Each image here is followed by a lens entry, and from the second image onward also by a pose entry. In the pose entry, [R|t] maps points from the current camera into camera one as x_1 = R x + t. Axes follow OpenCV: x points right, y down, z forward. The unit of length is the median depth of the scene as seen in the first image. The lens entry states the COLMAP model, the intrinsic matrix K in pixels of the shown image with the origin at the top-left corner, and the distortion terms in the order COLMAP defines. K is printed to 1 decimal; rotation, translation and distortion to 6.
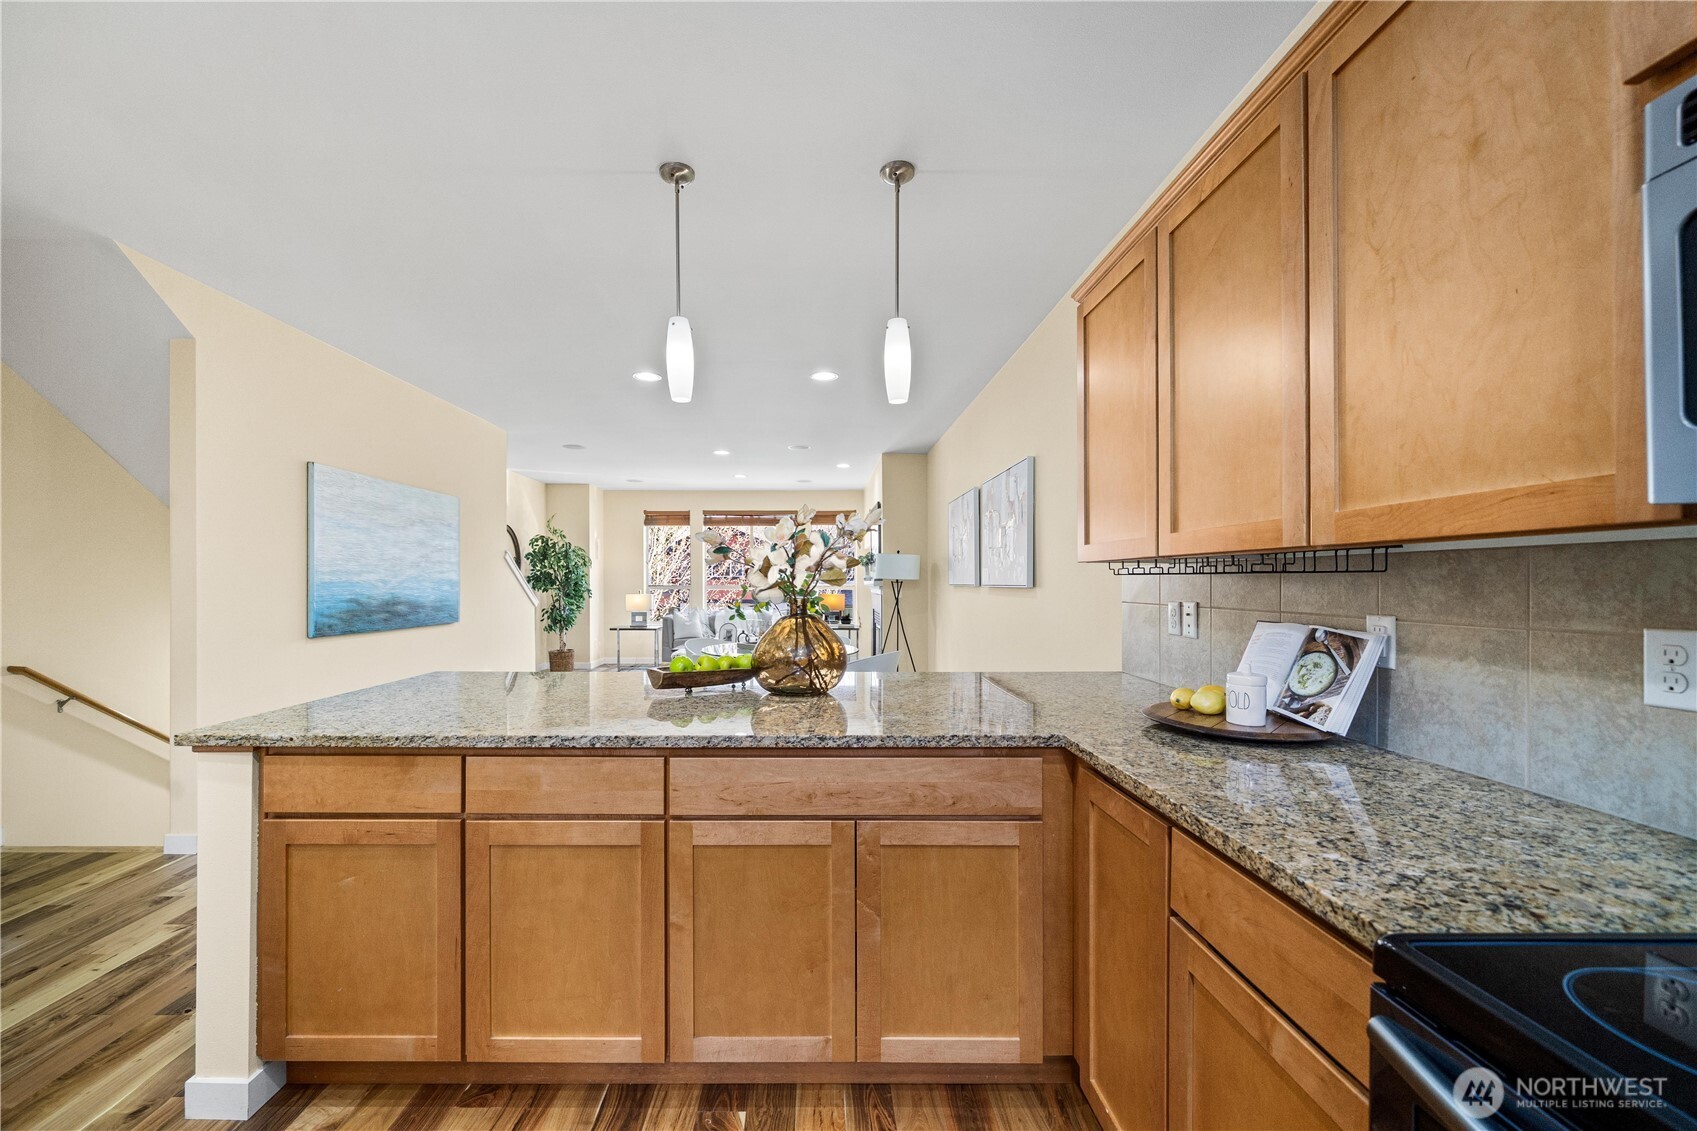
lens RADIAL K [[658.9, 0, 817.3], [0, 658.9, 581.9], [0, 0, 1]] dist [-0.000089, -0.000152]
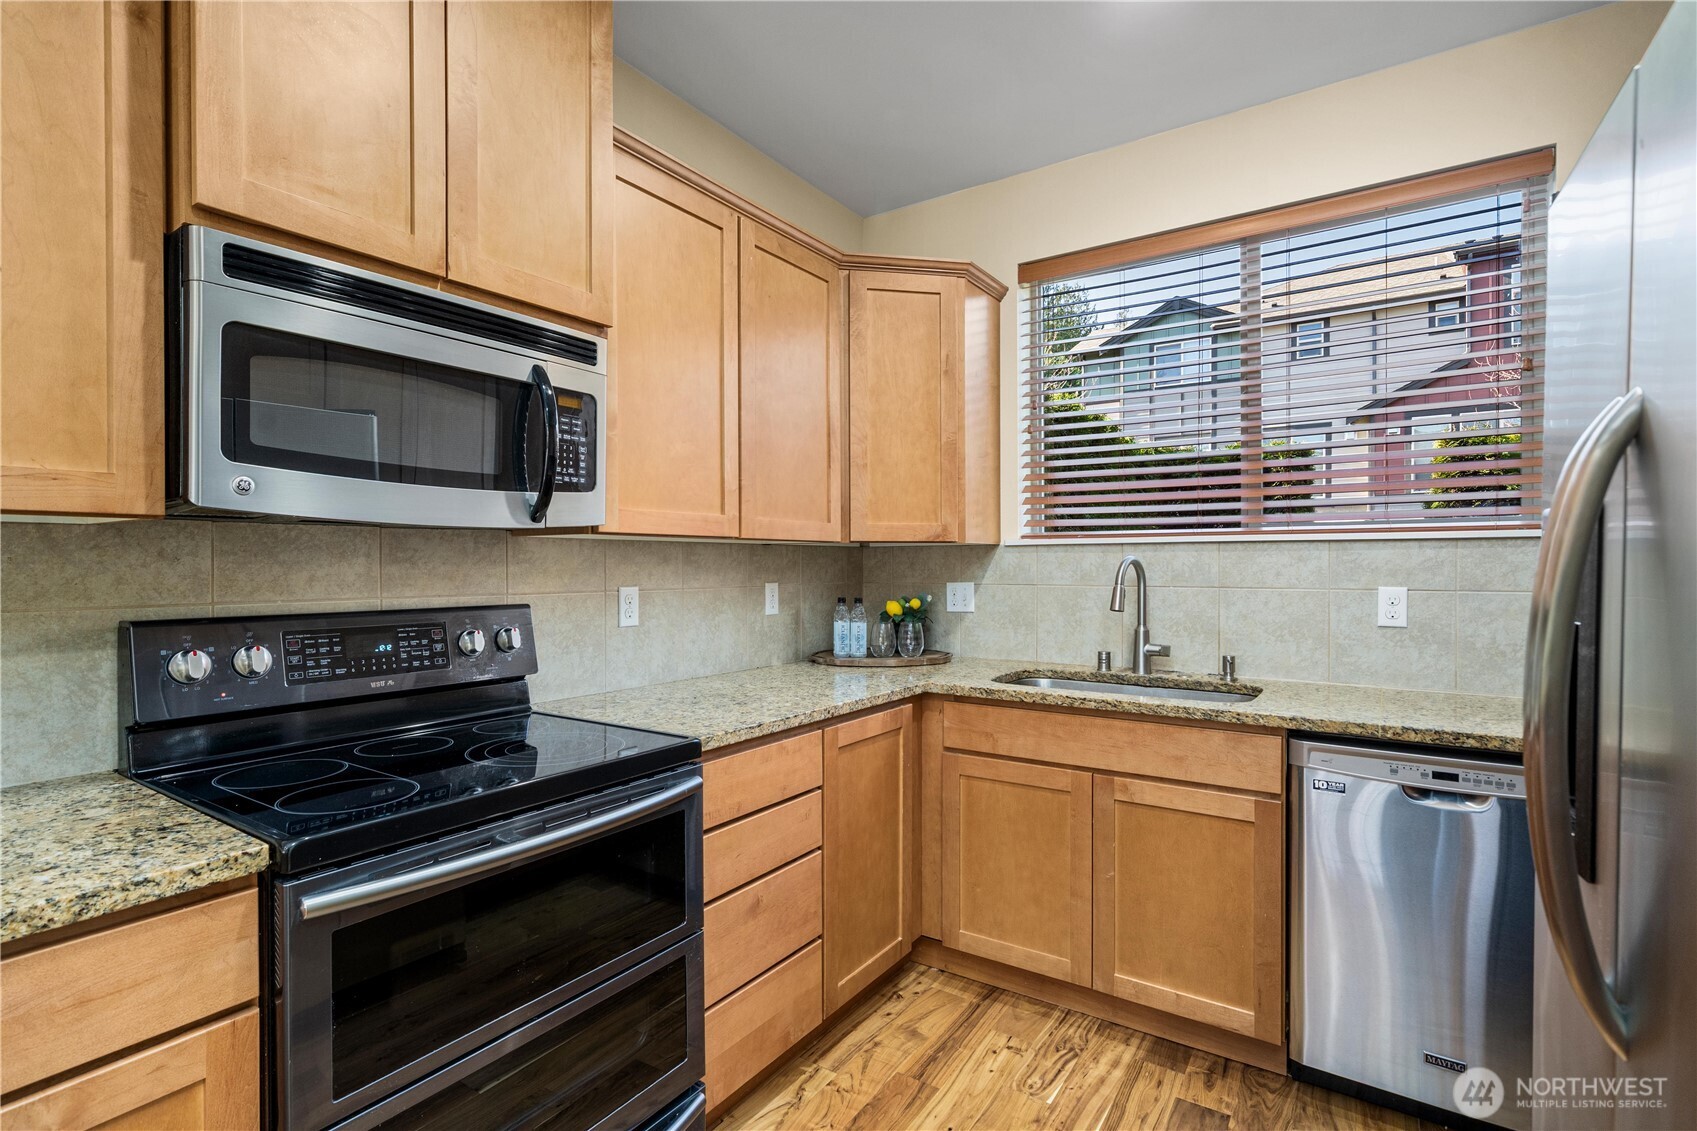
lens RADIAL K [[810.7, 0, 839.1], [0, 810.7, 566.0], [0, 0, 1]] dist [-0.005204, -0.000563]
pose [[-0.828055, -0.001503, 0.560645, -0.133990], [0.000592, 0.999994, 0.003555, 0.001140], [-0.560647, 0.003276, -0.828049, 0.256981]]
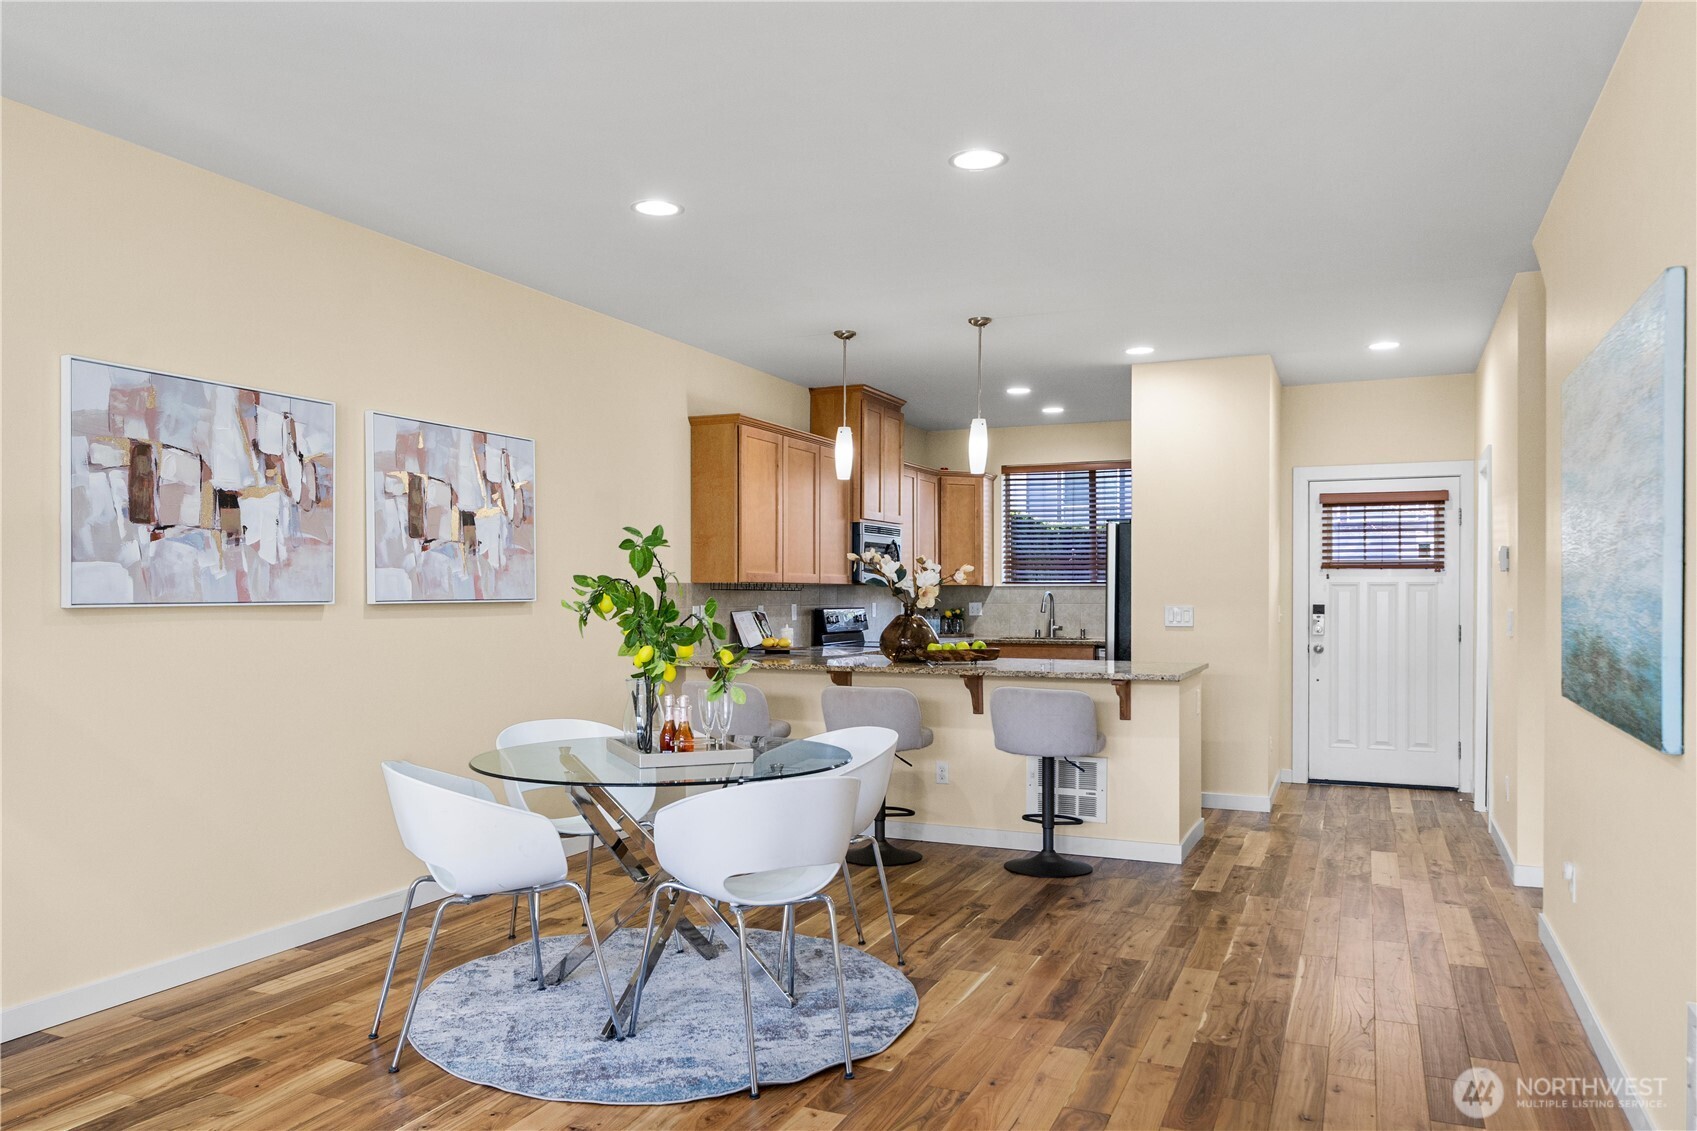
lens RADIAL K [[1195.2, 0, 832.9], [0, 1195.2, 598.0], [0, 0, 1]] dist [-0.004561, 0.008151]
pose [[-0.913704, -0.004277, 0.406357, -0.527244], [-0.001994, 0.999980, 0.006042, -0.004334], [-0.406375, 0.004710, -0.913694, 1.882311]]
